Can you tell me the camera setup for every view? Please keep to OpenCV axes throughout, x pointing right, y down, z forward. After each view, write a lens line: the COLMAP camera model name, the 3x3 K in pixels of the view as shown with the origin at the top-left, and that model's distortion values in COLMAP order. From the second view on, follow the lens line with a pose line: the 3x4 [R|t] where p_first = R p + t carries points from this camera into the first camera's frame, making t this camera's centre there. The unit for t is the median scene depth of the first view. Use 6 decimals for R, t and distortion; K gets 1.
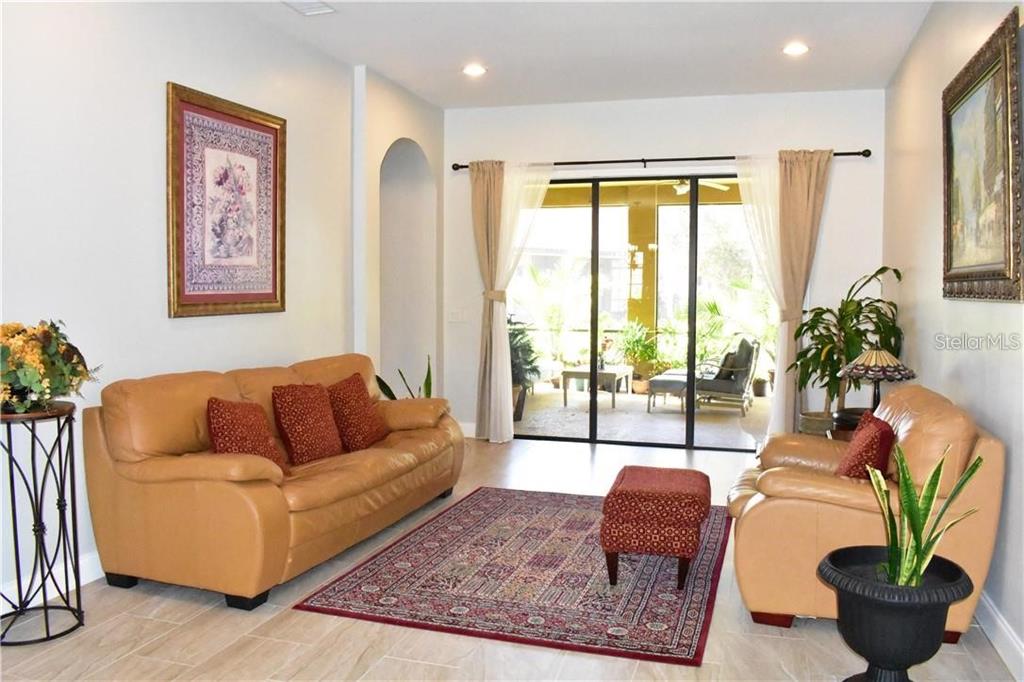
lens RADIAL K [[807.5, 0, 516.4], [0, 807.5, 337.4], [0, 0, 1]] dist [-0.090356, -0.001455]
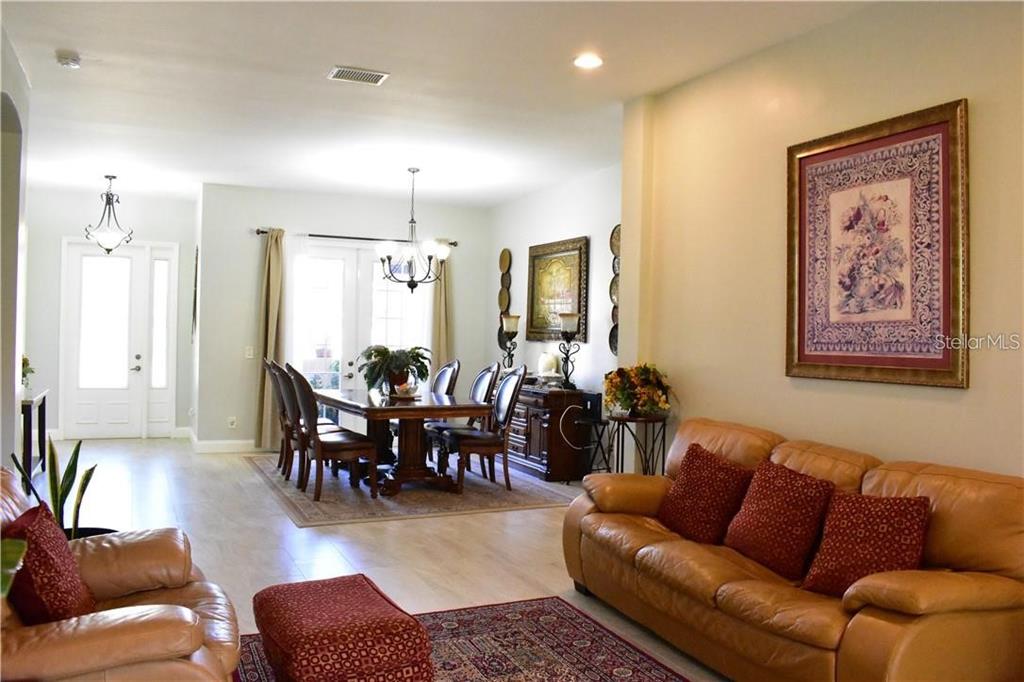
lens RADIAL K [[807.5, 0, 516.4], [0, 807.5, 337.4], [0, 0, 1]] dist [-0.090356, -0.001455]
pose [[-0.735216, -0.017660, -0.677603, 0.477254], [-0.065933, 0.996783, 0.045561, -0.090940], [0.674618, 0.078173, -0.734016, 1.406895]]
